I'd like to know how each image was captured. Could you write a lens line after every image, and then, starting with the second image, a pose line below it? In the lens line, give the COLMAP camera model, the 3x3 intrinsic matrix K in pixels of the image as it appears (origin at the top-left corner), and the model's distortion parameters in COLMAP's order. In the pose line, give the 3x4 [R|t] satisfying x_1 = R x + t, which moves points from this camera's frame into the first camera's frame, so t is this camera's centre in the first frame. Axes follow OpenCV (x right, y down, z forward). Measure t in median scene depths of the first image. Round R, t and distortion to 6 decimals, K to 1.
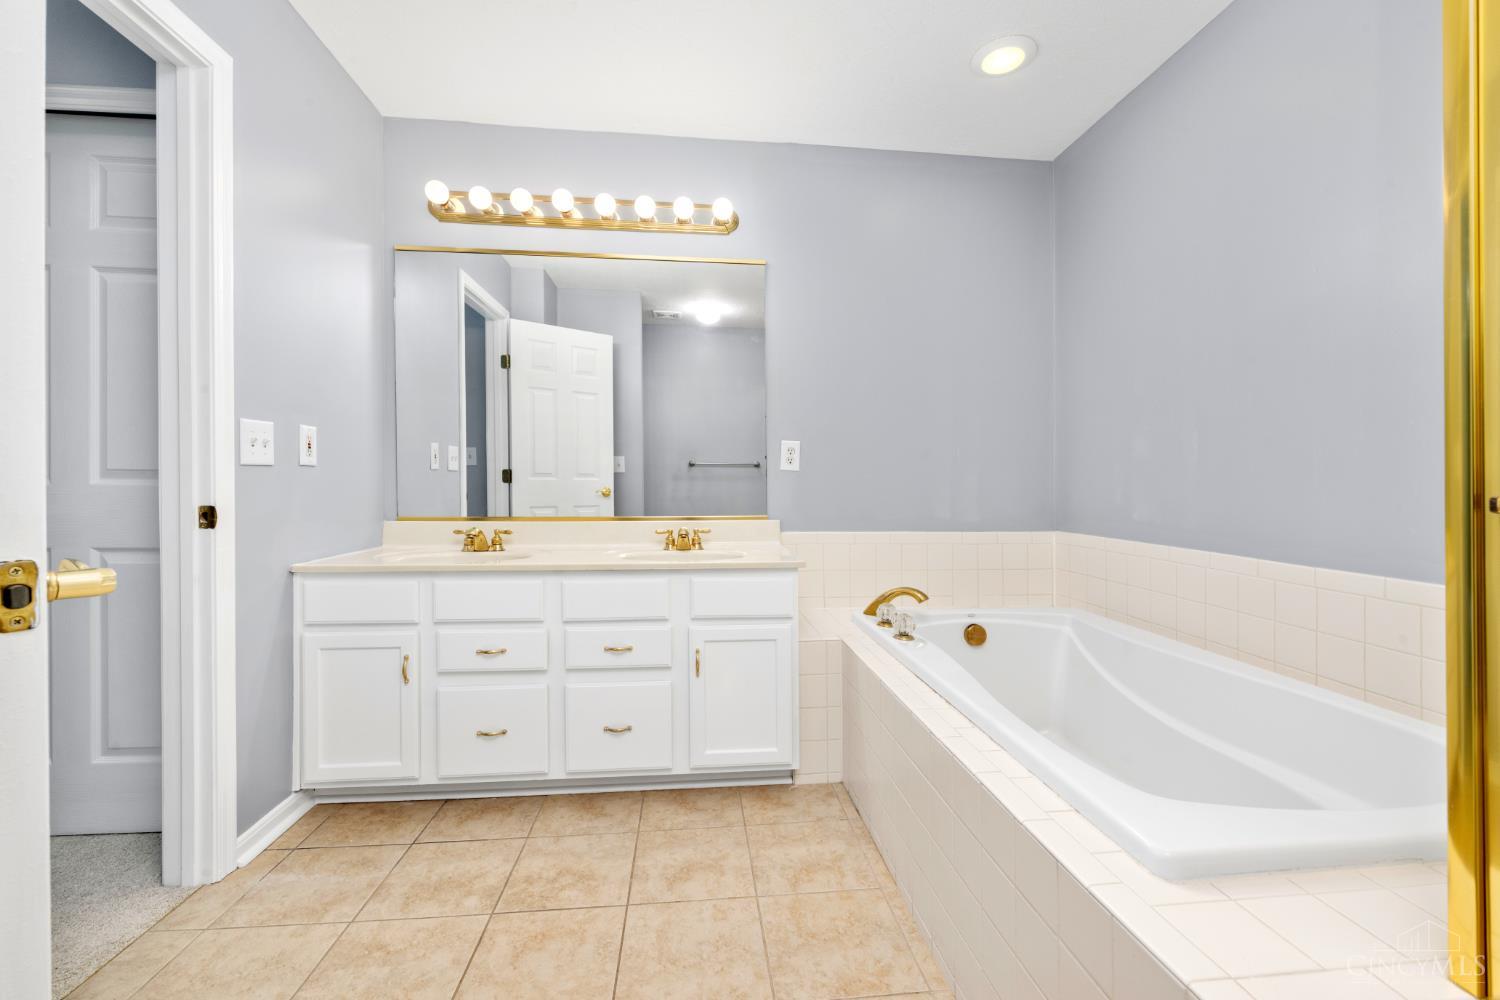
lens RADIAL K [[608.5, 0, 751.2], [0, 608.5, 485.5], [0, 0, 1]] dist [-0.001226, -0.000076]
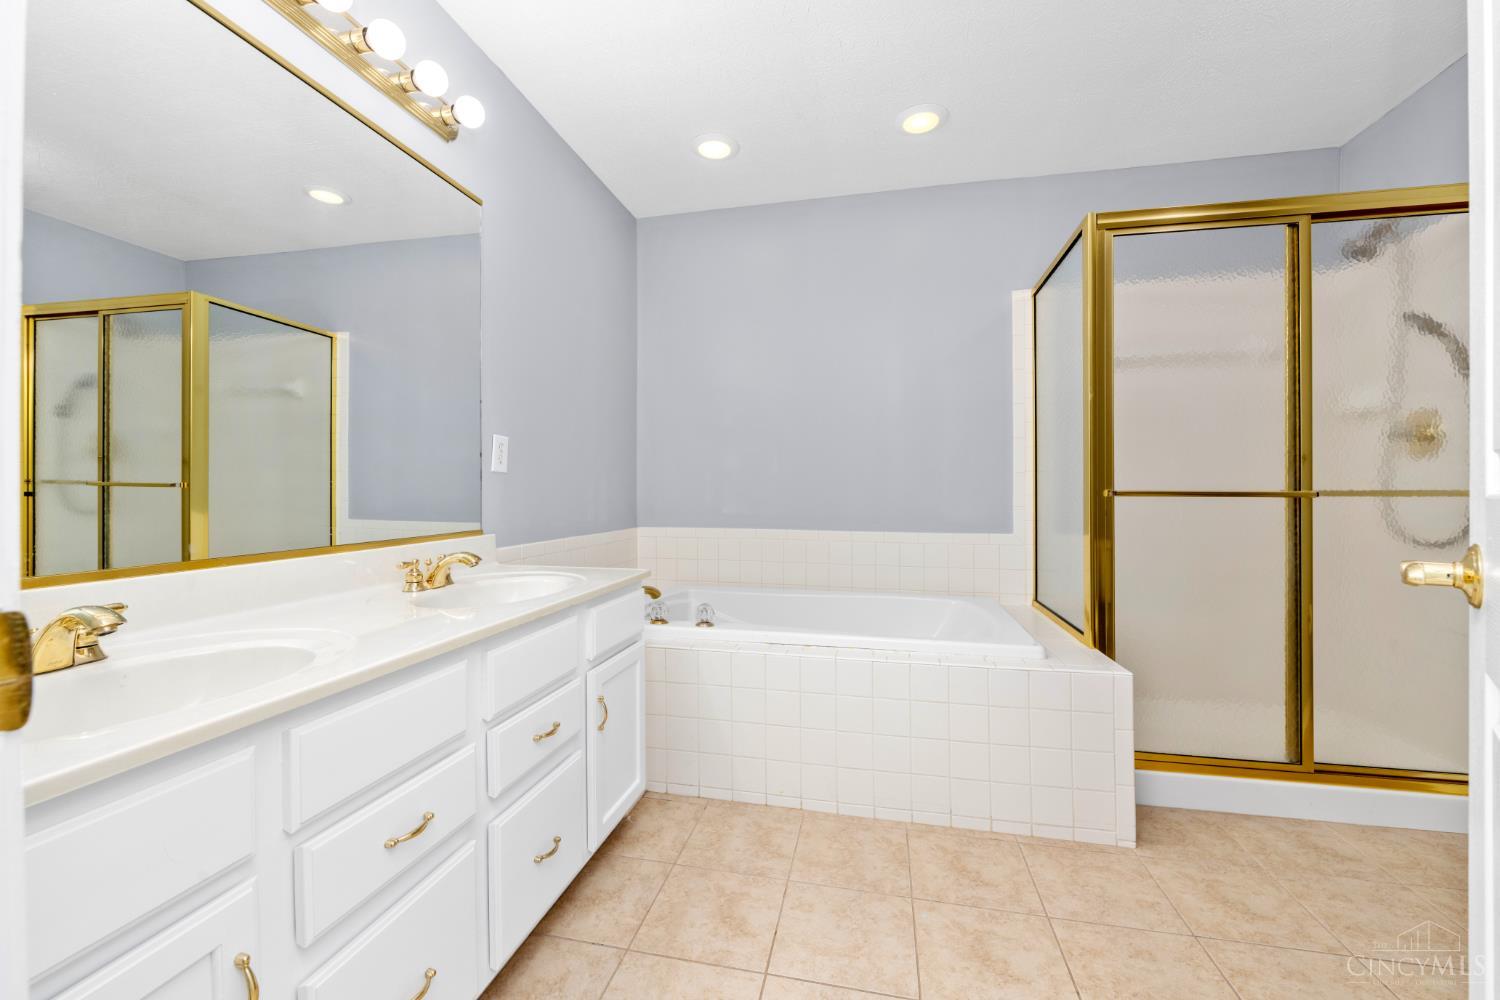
lens RADIAL K [[608.5, 0, 751.2], [0, 608.5, 485.5], [0, 0, 1]] dist [-0.001226, -0.000076]
pose [[0.311537, 0.001416, 0.950233, -0.818673], [0.002610, 0.999994, -0.002346, -0.005461], [-0.950230, 0.003211, 0.311532, 0.588885]]
